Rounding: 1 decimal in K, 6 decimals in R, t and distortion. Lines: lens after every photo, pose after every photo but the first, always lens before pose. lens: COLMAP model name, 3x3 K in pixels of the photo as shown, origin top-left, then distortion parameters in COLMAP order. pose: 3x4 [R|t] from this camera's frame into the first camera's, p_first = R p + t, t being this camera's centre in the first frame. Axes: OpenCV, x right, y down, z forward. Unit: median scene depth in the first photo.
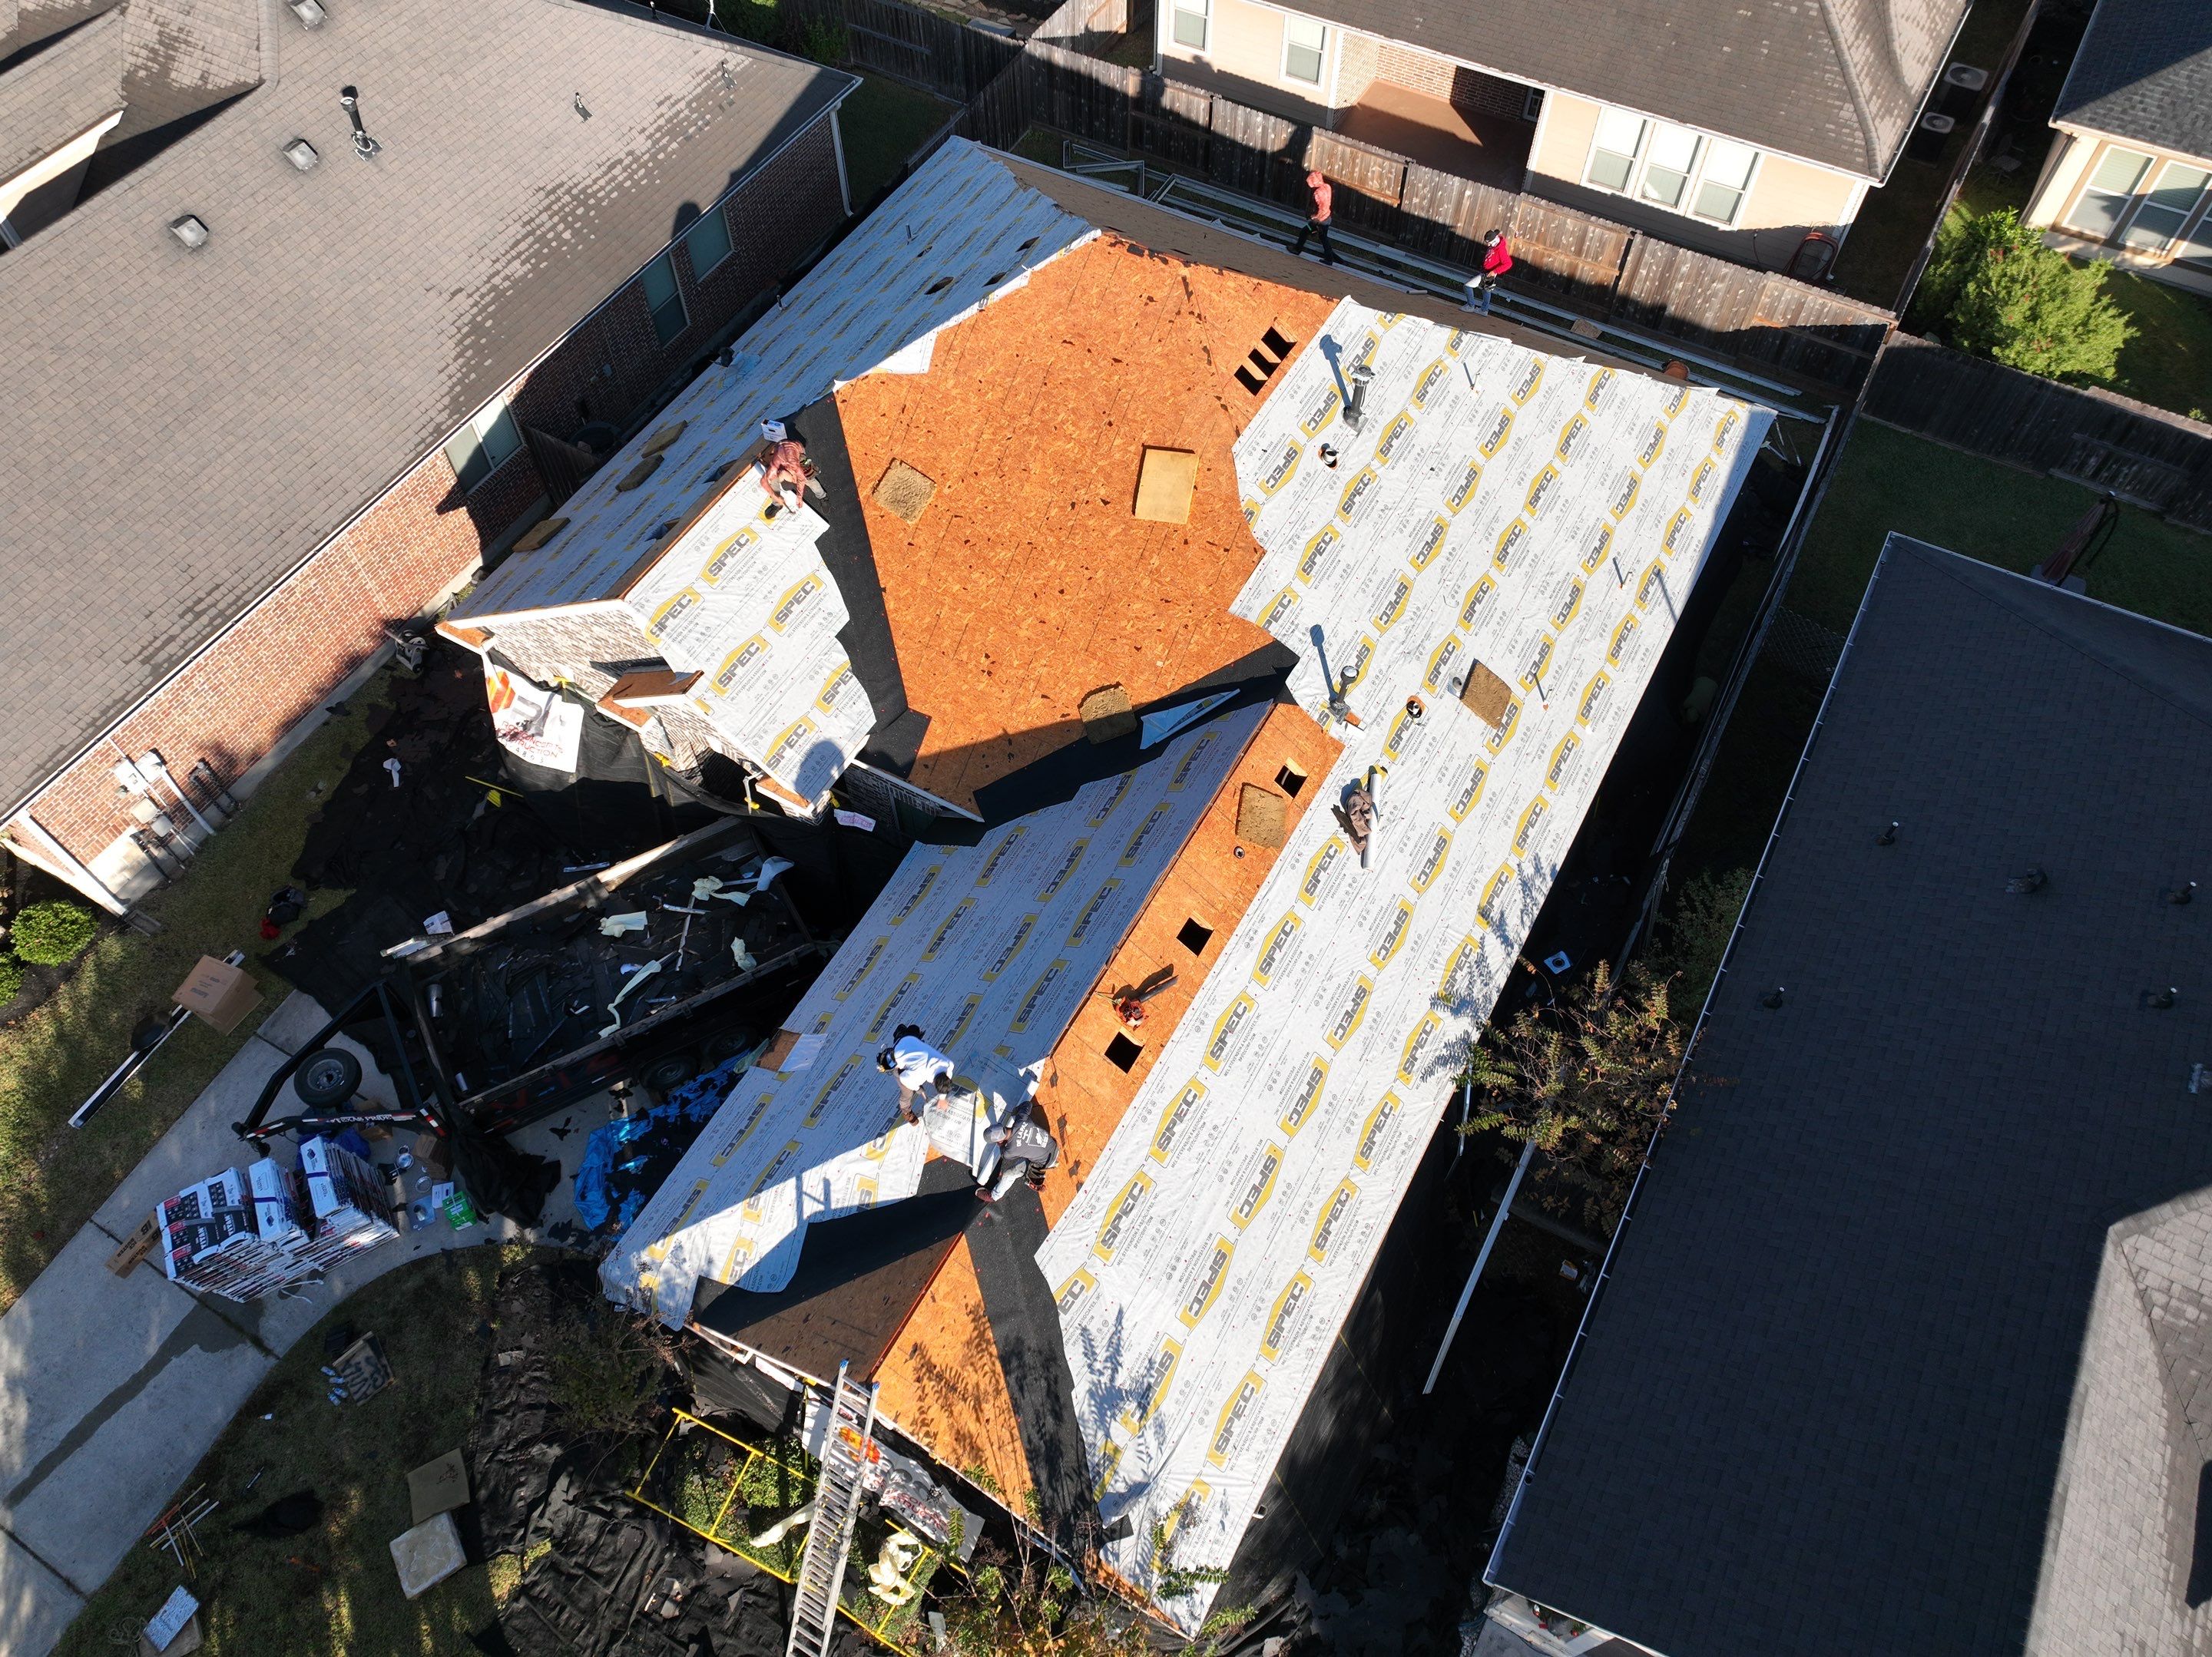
lens RADIAL K [[1554.0, 0, 1106.0], [0, 1554.0, 828.5], [0, 0, 1]] dist [0.002488, 0.006869]
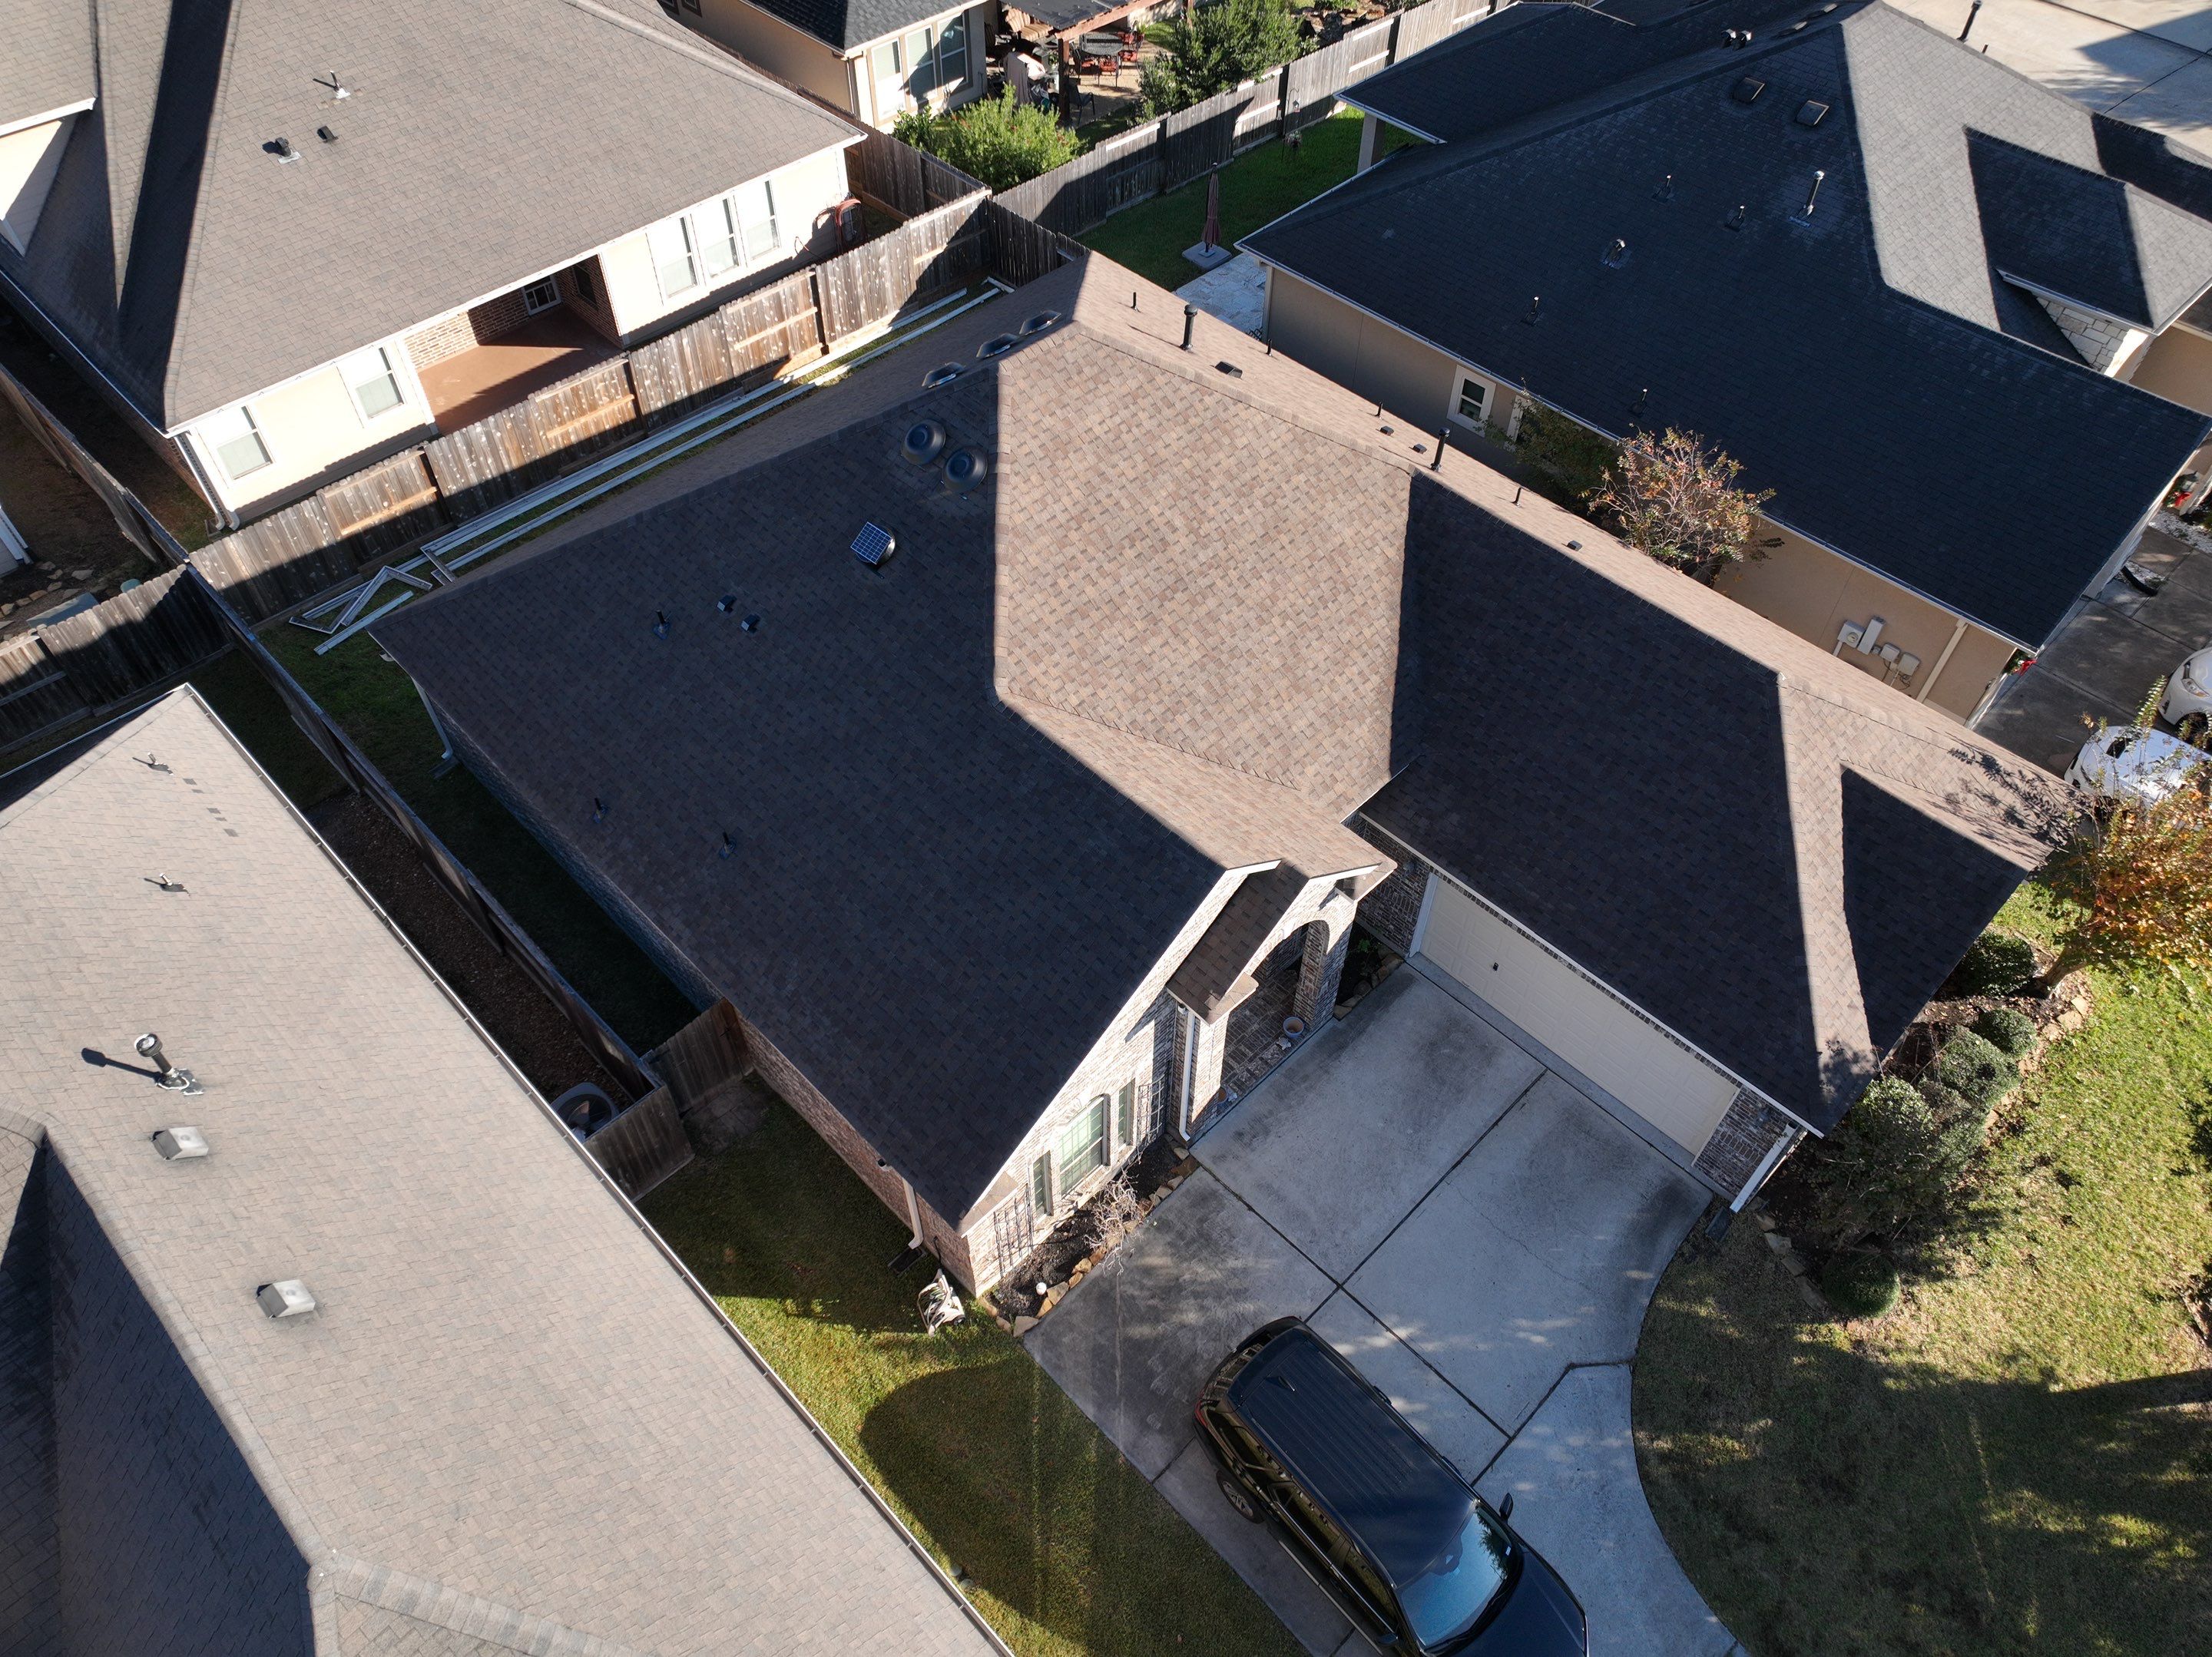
lens RADIAL K [[1554.0, 0, 1106.0], [0, 1554.0, 828.5], [0, 0, 1]] dist [0.002488, 0.006869]
pose [[0.286970, -0.737591, 0.611234, -0.726340], [0.798777, 0.536458, 0.272337, -0.380511], [-0.528775, 0.410087, 0.743119, 0.281005]]
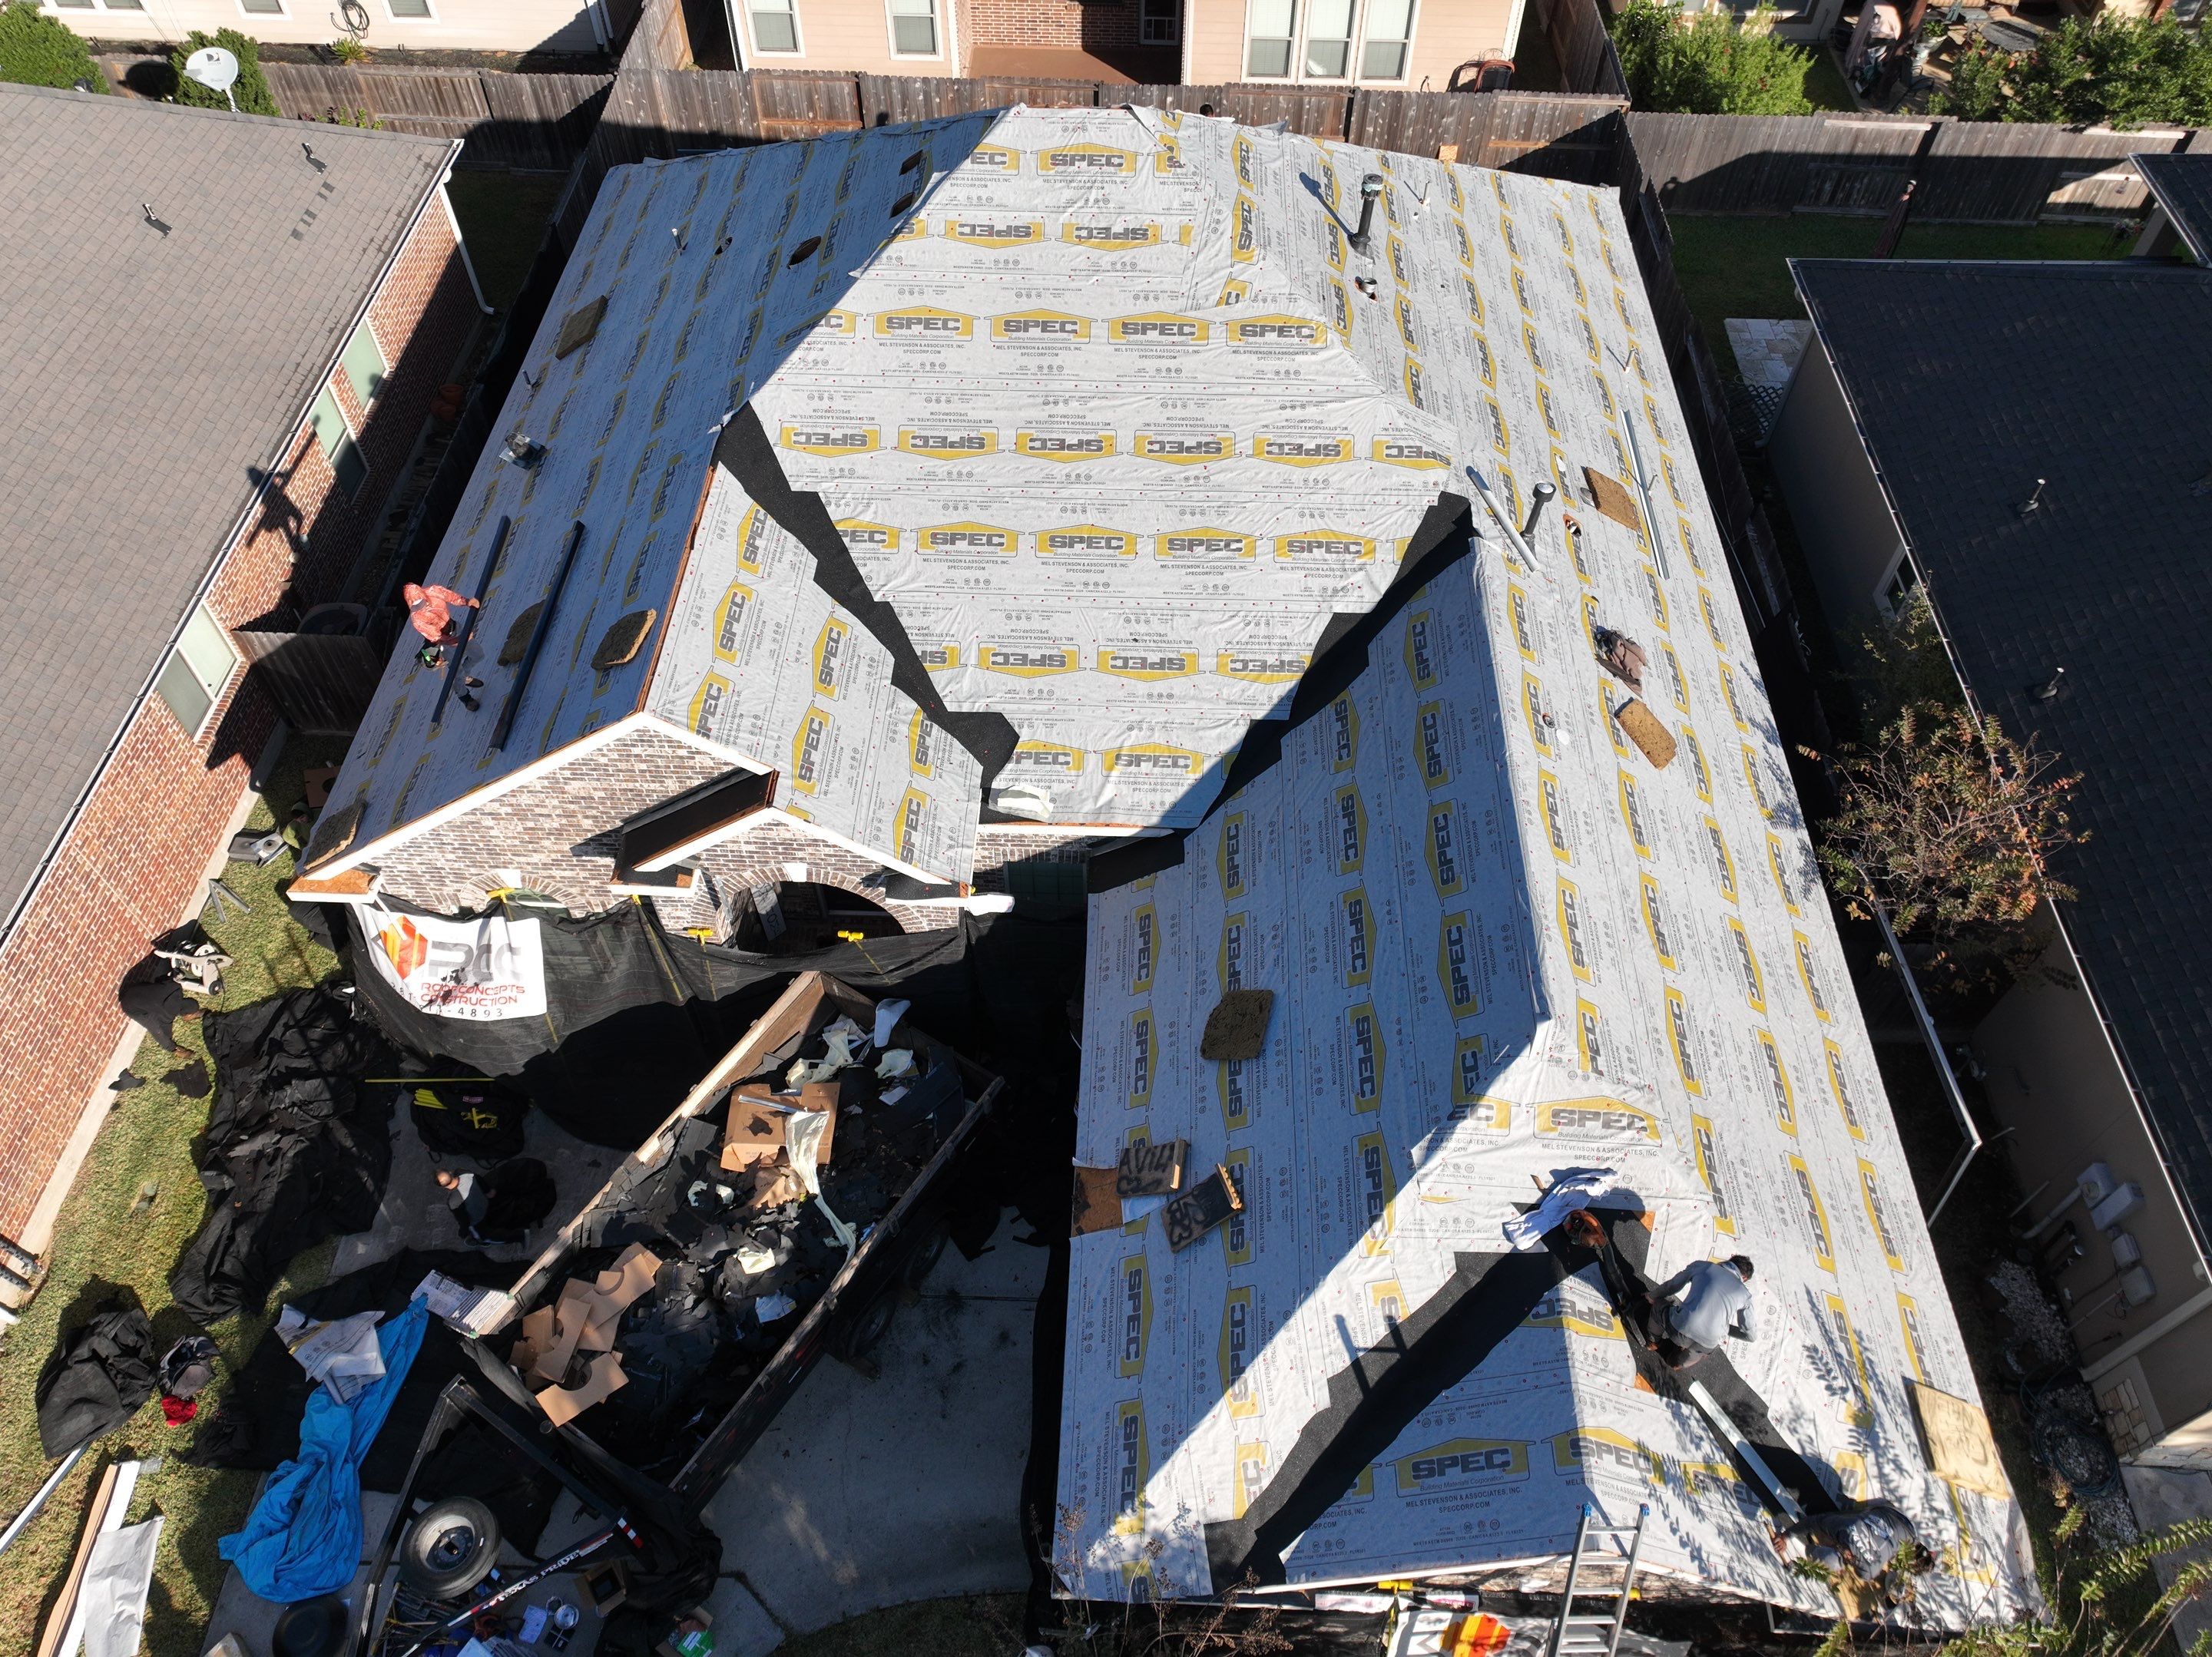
lens RADIAL K [[1554.9, 0, 1106.0], [0, 1554.9, 828.5], [0, 0, 1]] dist [-0.011776, 0.028881]
pose [[0.890192, -0.356704, 0.283408, -0.285107], [0.376741, 0.926150, -0.017680, -0.004295], [-0.256172, 0.122510, 0.958837, 0.226056]]
